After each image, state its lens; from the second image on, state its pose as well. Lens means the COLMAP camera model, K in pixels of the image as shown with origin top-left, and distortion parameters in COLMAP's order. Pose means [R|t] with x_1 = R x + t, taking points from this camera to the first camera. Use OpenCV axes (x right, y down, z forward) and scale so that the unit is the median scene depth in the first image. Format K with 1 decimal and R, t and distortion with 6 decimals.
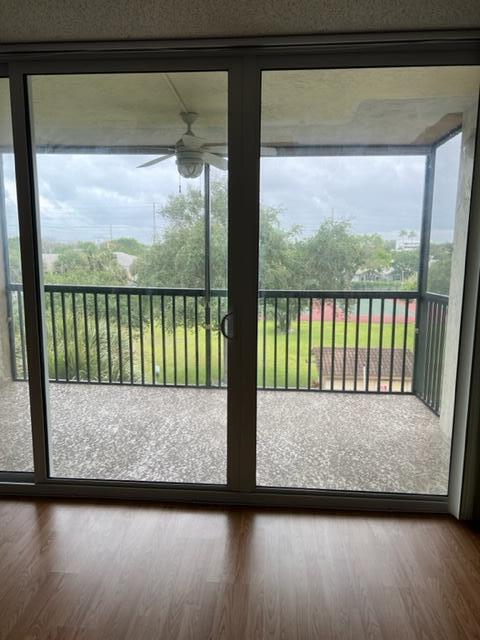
lens RADIAL K [[486.2, 0, 230.6], [0, 486.2, 321.2], [0, 0, 1]] dist [0.045388, -0.007434]
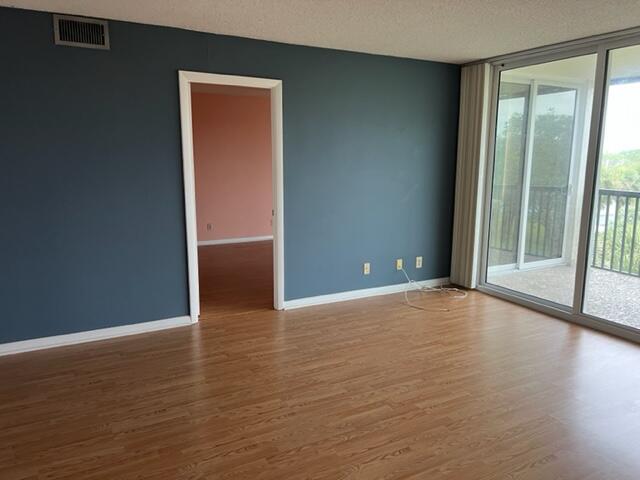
lens RADIAL K [[486.2, 0, 320.6], [0, 486.2, 243.2], [0, 0, 1]] dist [0.045388, -0.007434]
pose [[0.553888, 0.154035, -0.818219, 0.332306], [-0.132640, 0.986511, 0.095928, 0.054430], [0.821958, 0.055395, 0.566848, -0.456938]]
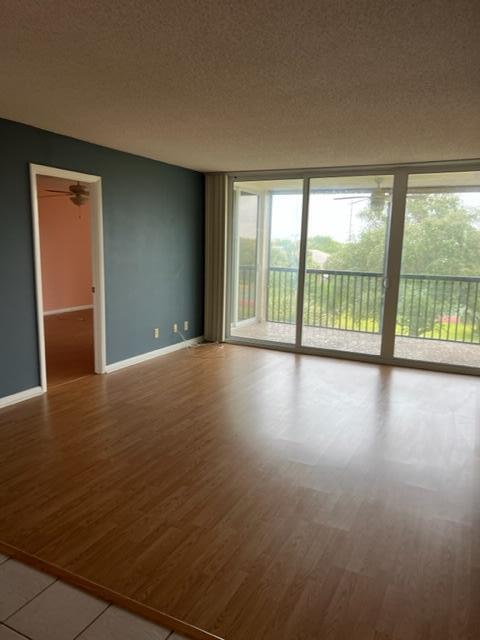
lens RADIAL K [[486.2, 0, 230.6], [0, 486.2, 321.2], [0, 0, 1]] dist [0.045388, -0.007434]
pose [[0.925691, 0.076922, -0.370377, 0.140699], [-0.075259, 0.996984, 0.018961, 0.152100], [0.370719, 0.010322, 0.928688, -1.064500]]
